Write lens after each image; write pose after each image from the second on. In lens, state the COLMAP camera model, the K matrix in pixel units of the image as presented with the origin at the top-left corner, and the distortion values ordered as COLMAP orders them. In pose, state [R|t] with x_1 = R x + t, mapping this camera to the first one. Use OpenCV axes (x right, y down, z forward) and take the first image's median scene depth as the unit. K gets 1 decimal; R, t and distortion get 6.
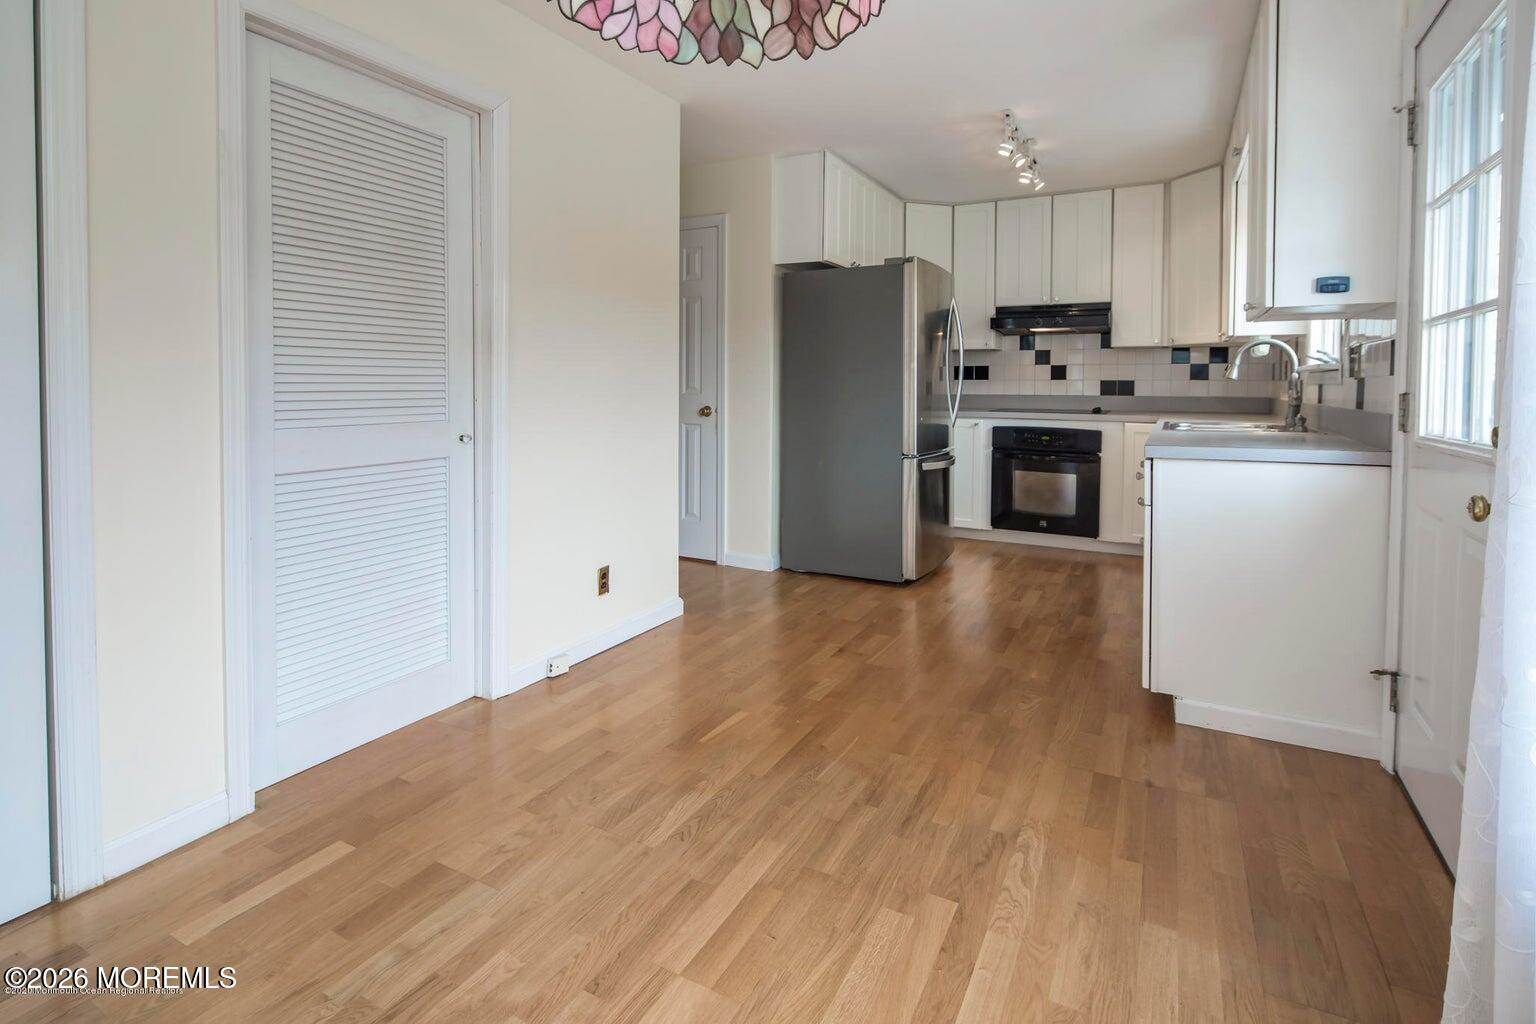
lens RADIAL K [[743.0, 0, 768.0], [0, 743.0, 512.0], [0, 0, 1]] dist [0.000414, -0.000404]
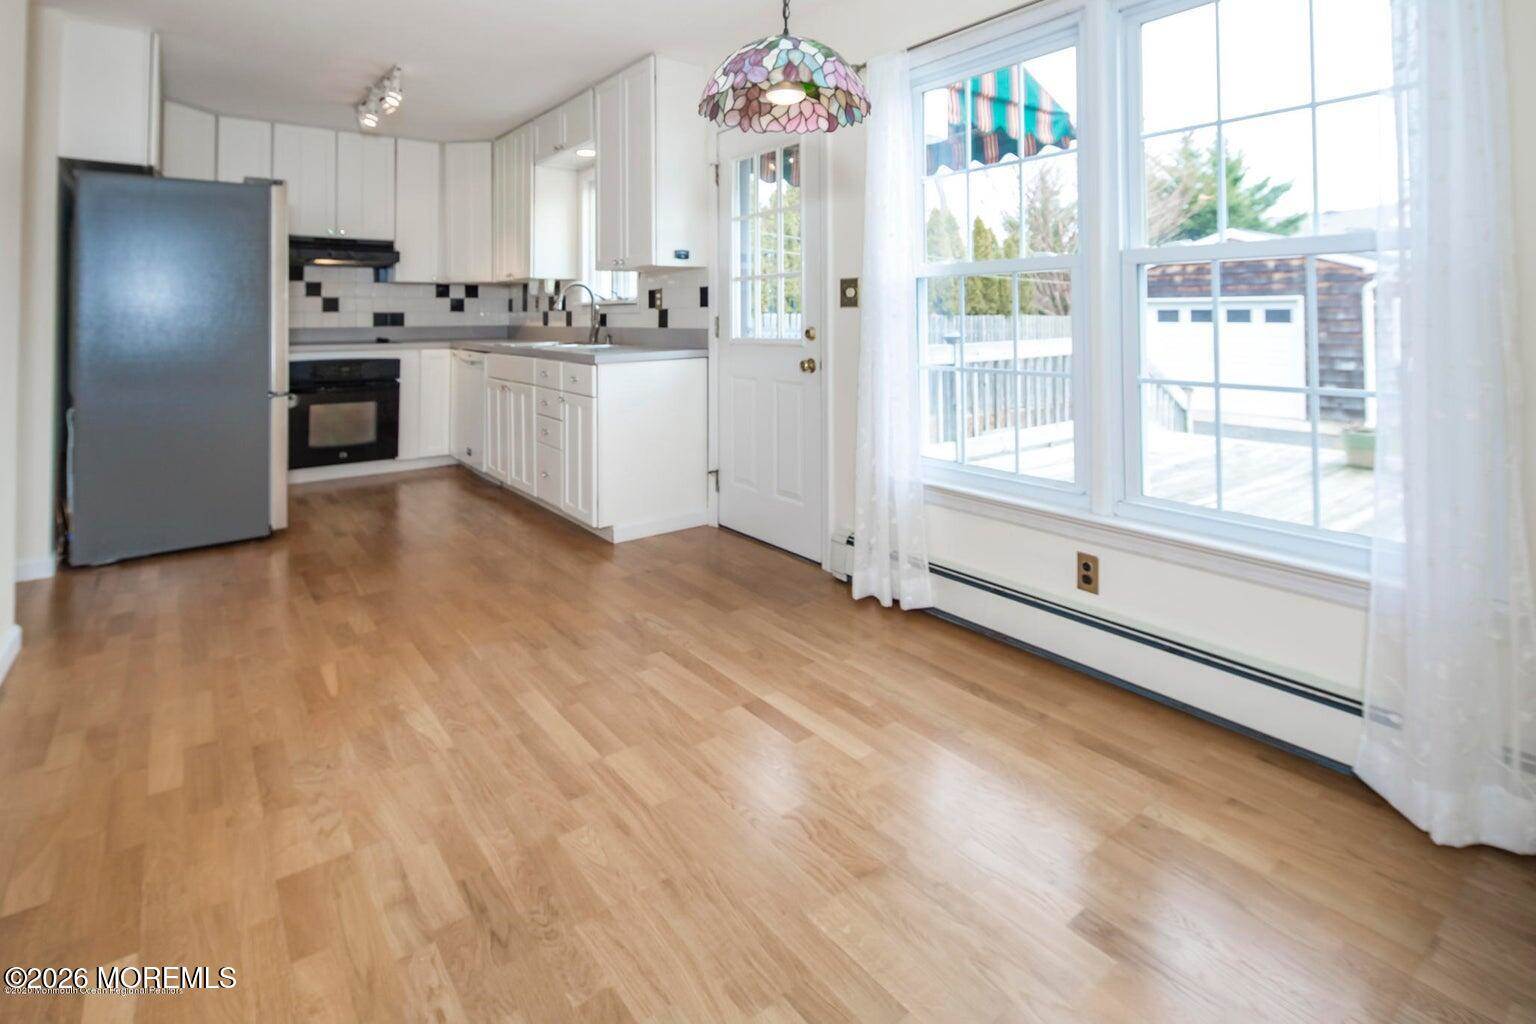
lens RADIAL K [[743.0, 0, 768.0], [0, 743.0, 512.0], [0, 0, 1]] dist [0.000414, -0.000404]
pose [[0.410944, -0.237292, 0.880237, -0.380659], [0.163205, 0.969082, 0.185050, -0.003136], [-0.896933, 0.067613, 0.436966, 0.039228]]
